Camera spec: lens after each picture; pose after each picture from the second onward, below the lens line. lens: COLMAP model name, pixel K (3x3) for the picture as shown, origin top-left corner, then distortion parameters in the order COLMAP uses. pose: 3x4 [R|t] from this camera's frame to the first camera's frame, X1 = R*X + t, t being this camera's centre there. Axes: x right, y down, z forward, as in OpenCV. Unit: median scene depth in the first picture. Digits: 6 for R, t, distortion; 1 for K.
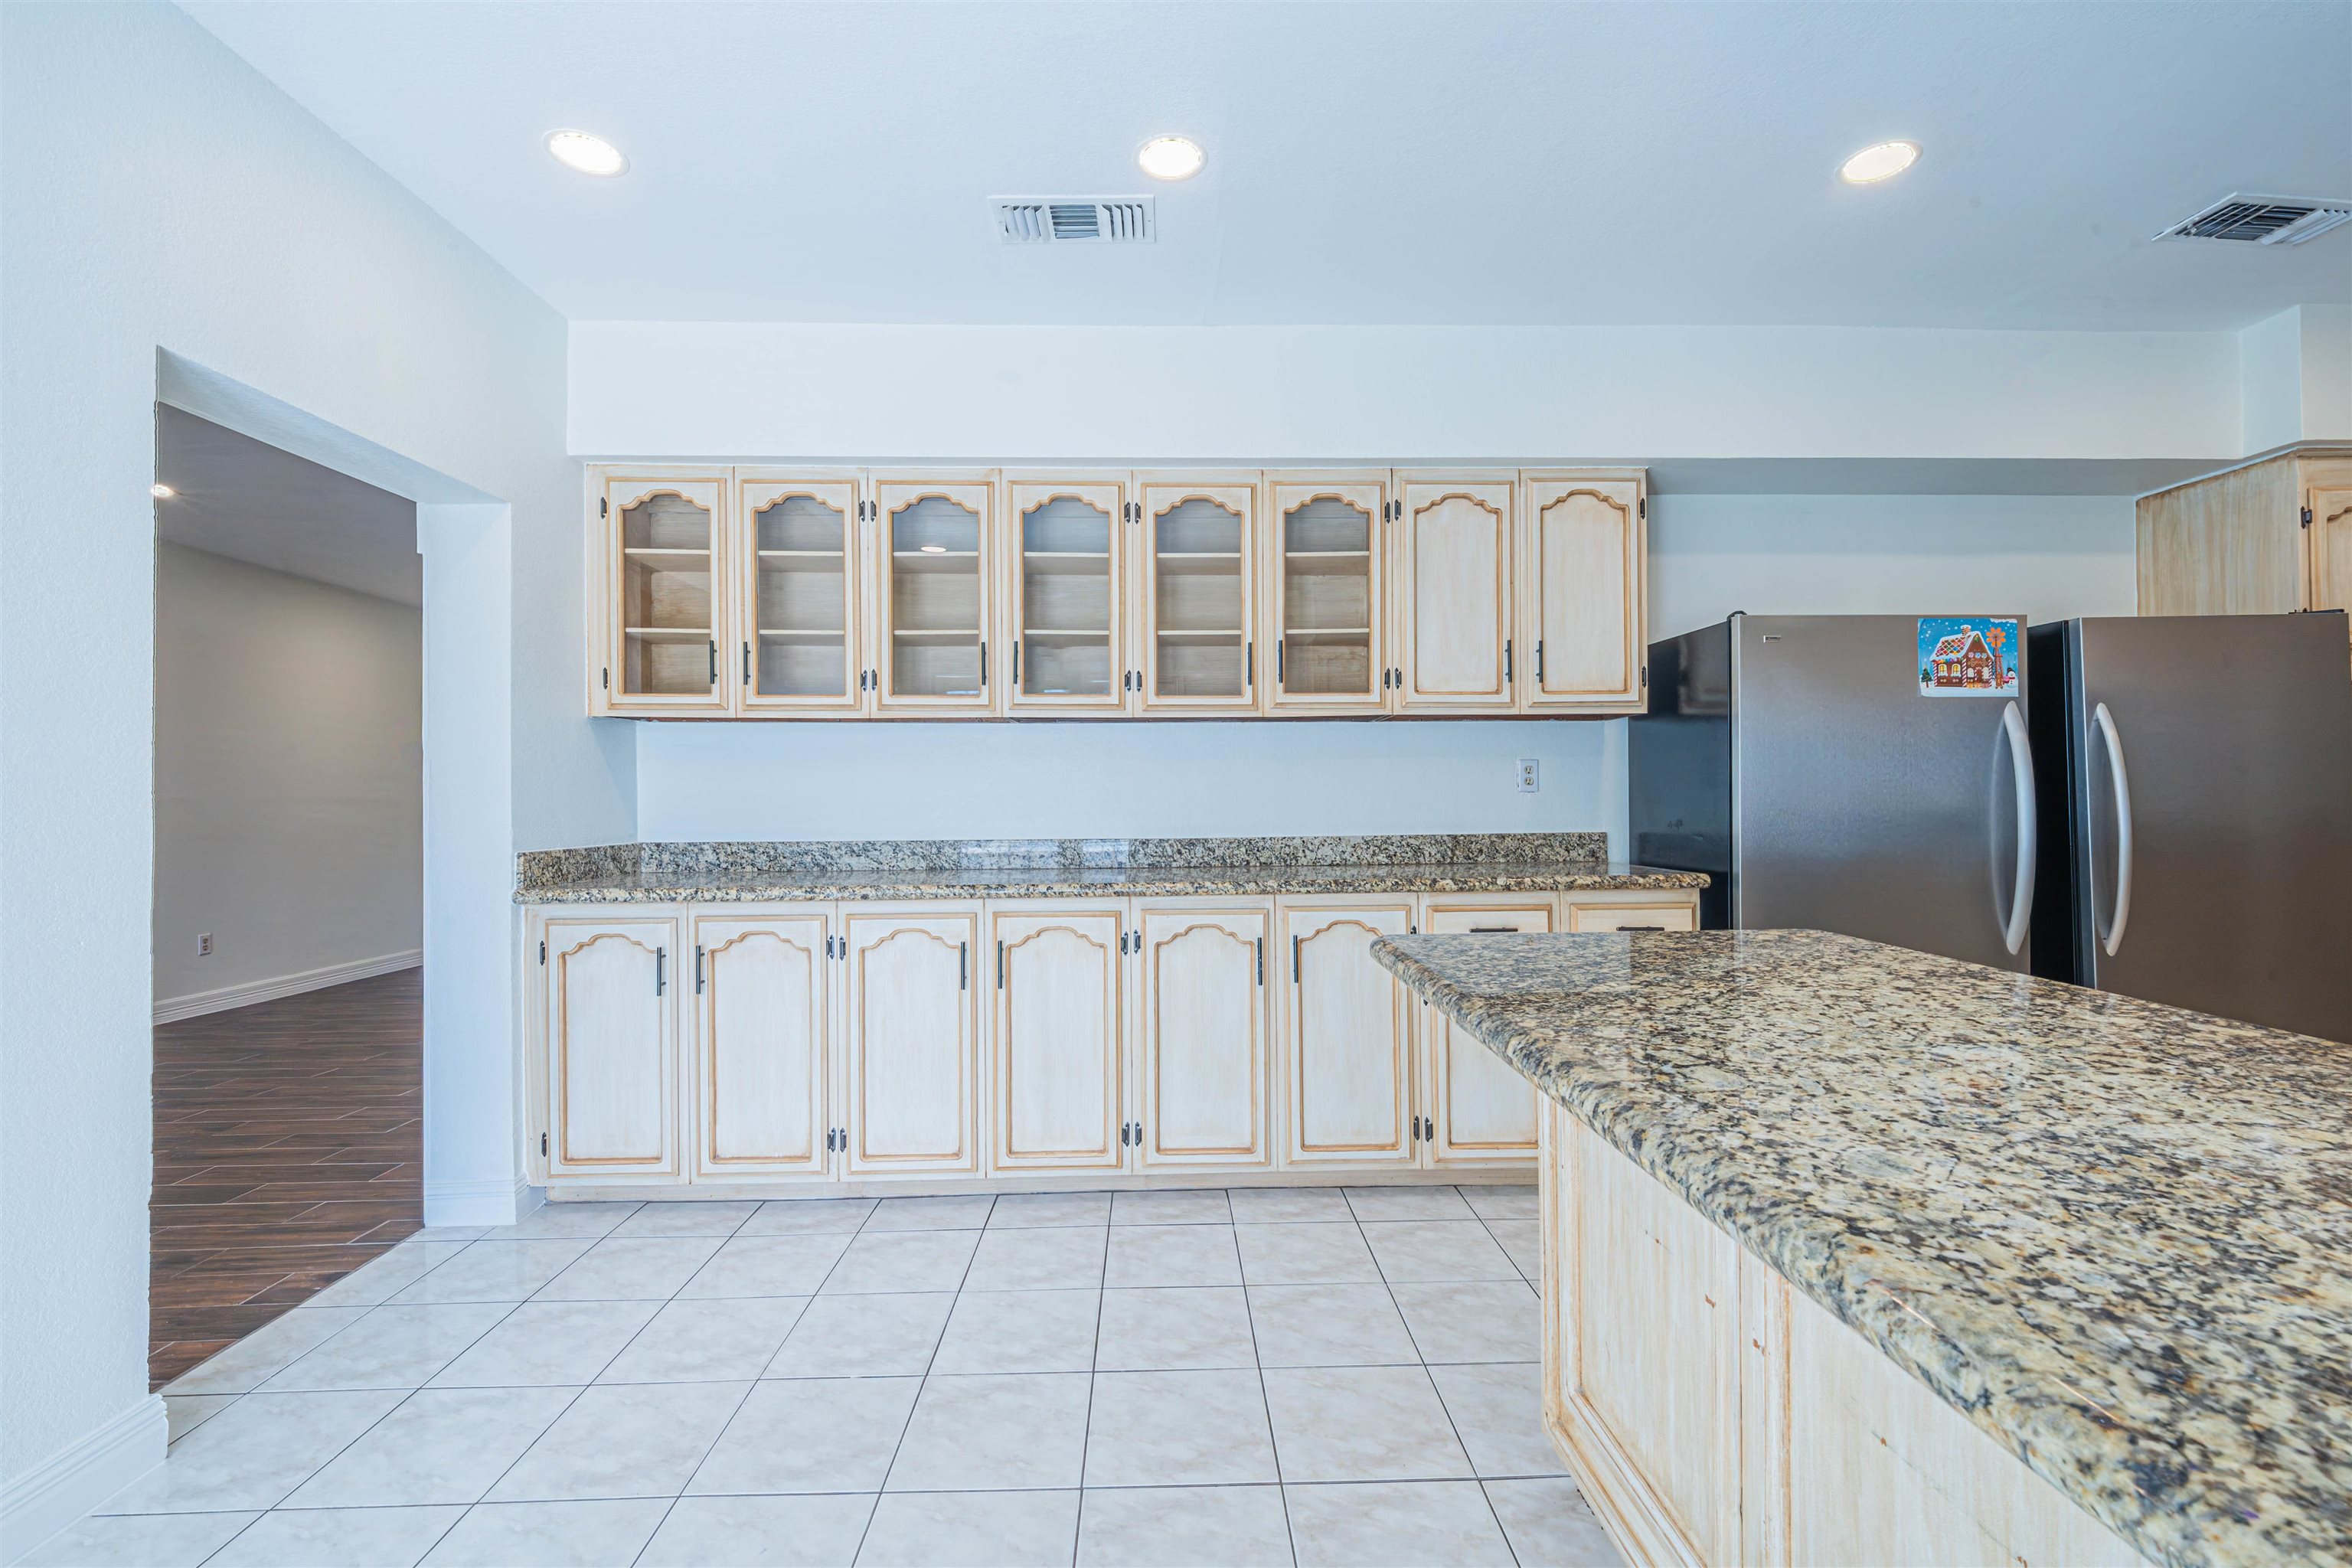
lens RADIAL K [[967.5, 0, 1190.6], [0, 967.5, 792.0], [0, 0, 1]] dist [0.000186, -0.001898]
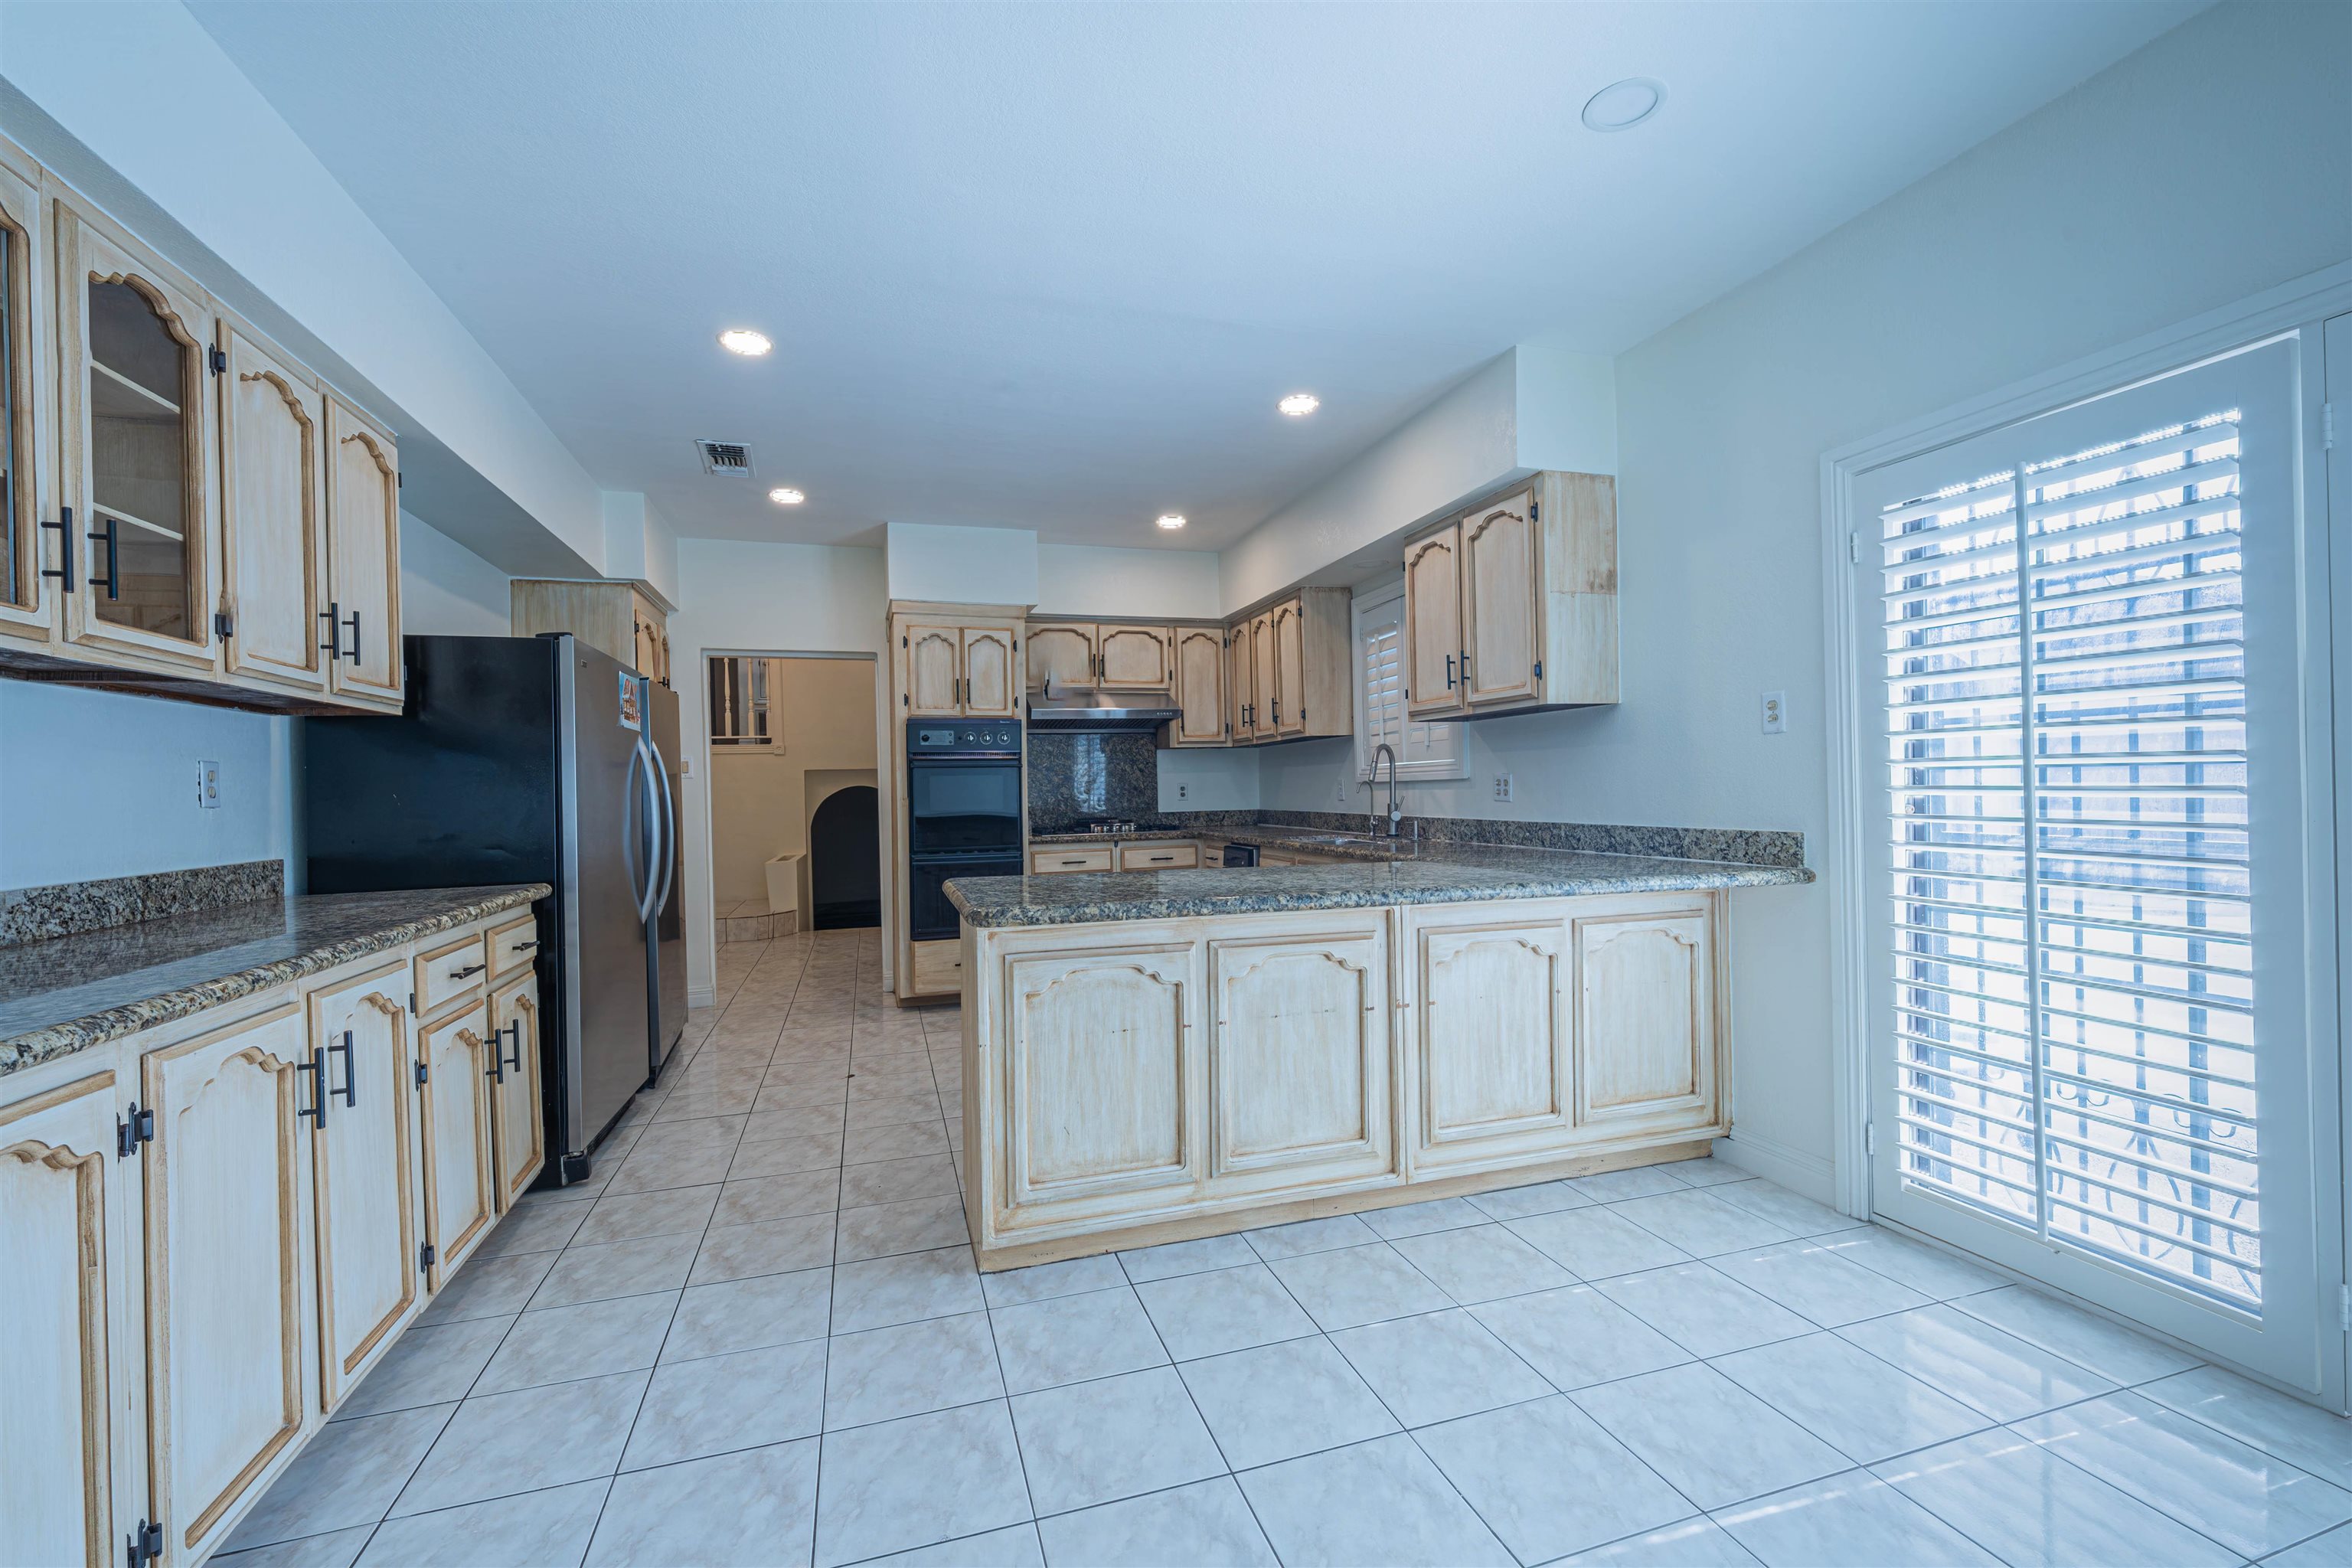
lens RADIAL K [[967.5, 0, 1182.4], [0, 967.5, 793.9], [0, 0, 1]] dist [0.000186, -0.001898]
pose [[-0.282042, 0.010202, 0.959348, -0.574082], [0.019804, 0.999792, -0.004810, 0.008231], [-0.959198, 0.017642, -0.282185, 0.585683]]
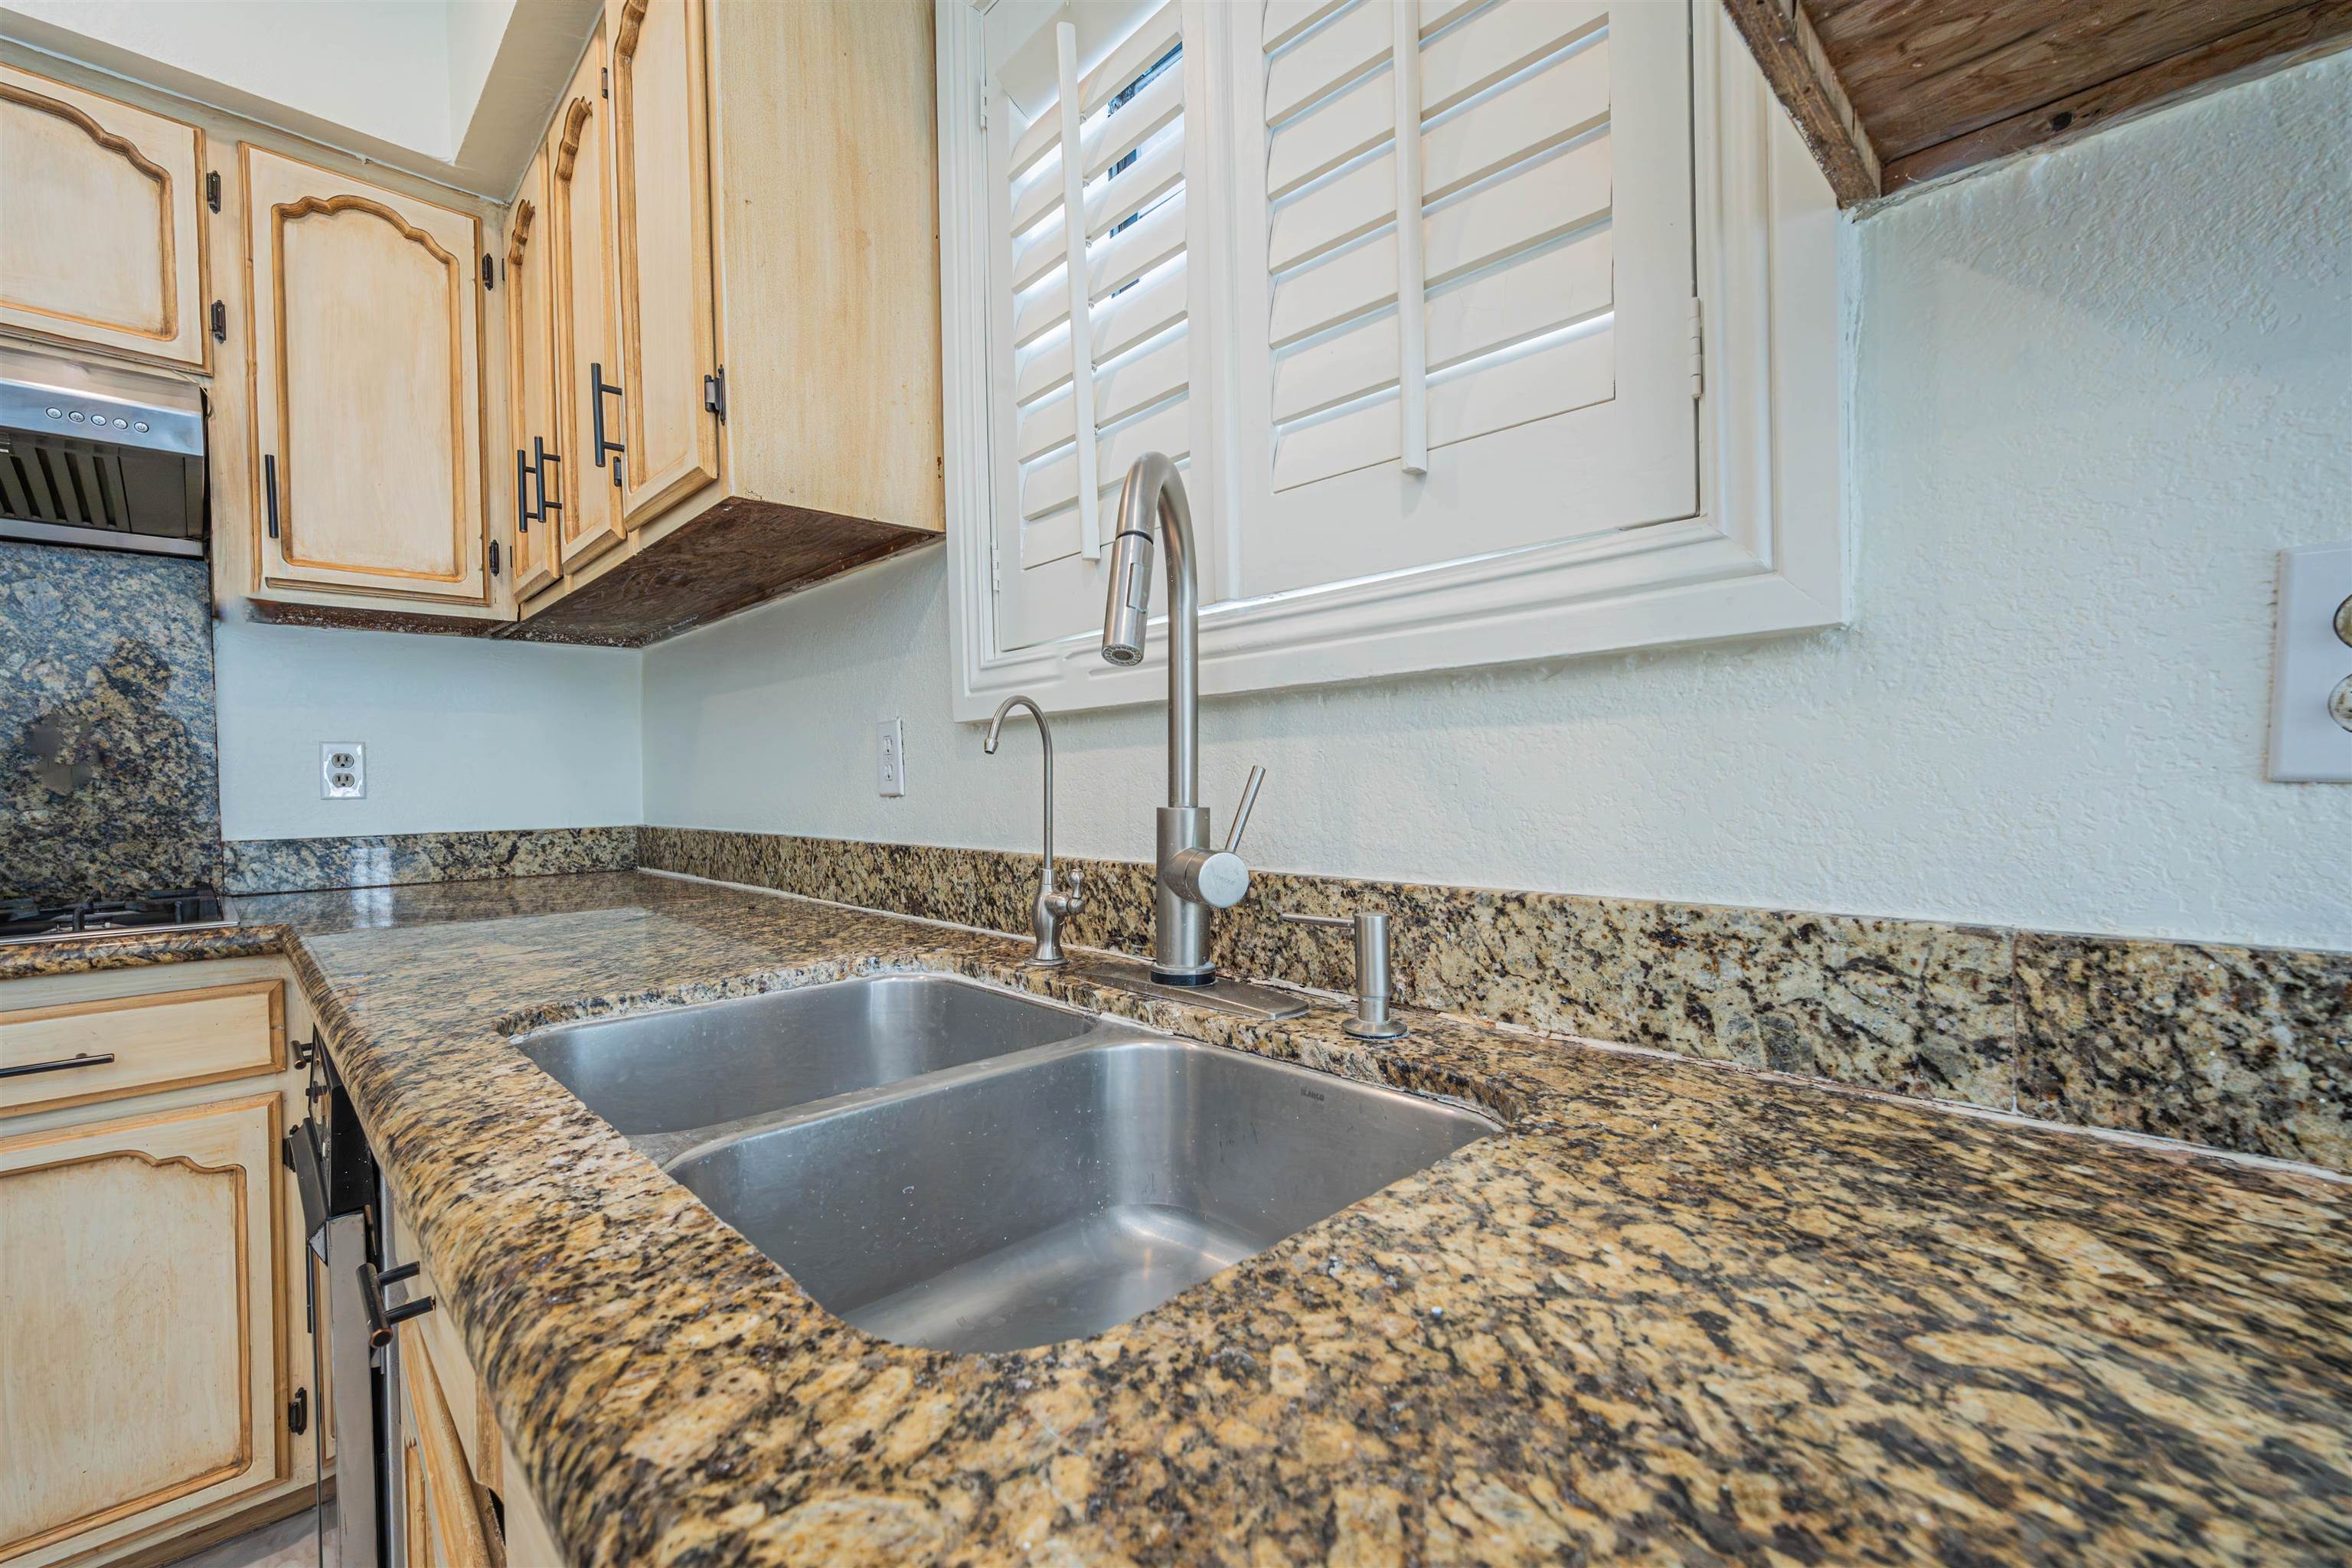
lens RADIAL K [[967.5, 0, 1172.8], [0, 967.5, 792.1], [0, 0, 1]] dist [0.000186, -0.001898]
pose [[-0.684503, 0.014656, 0.728863, 0.605139], [0.020705, 0.999785, -0.000659, 0.018919], [-0.728716, 0.014640, -0.684659, 0.031203]]
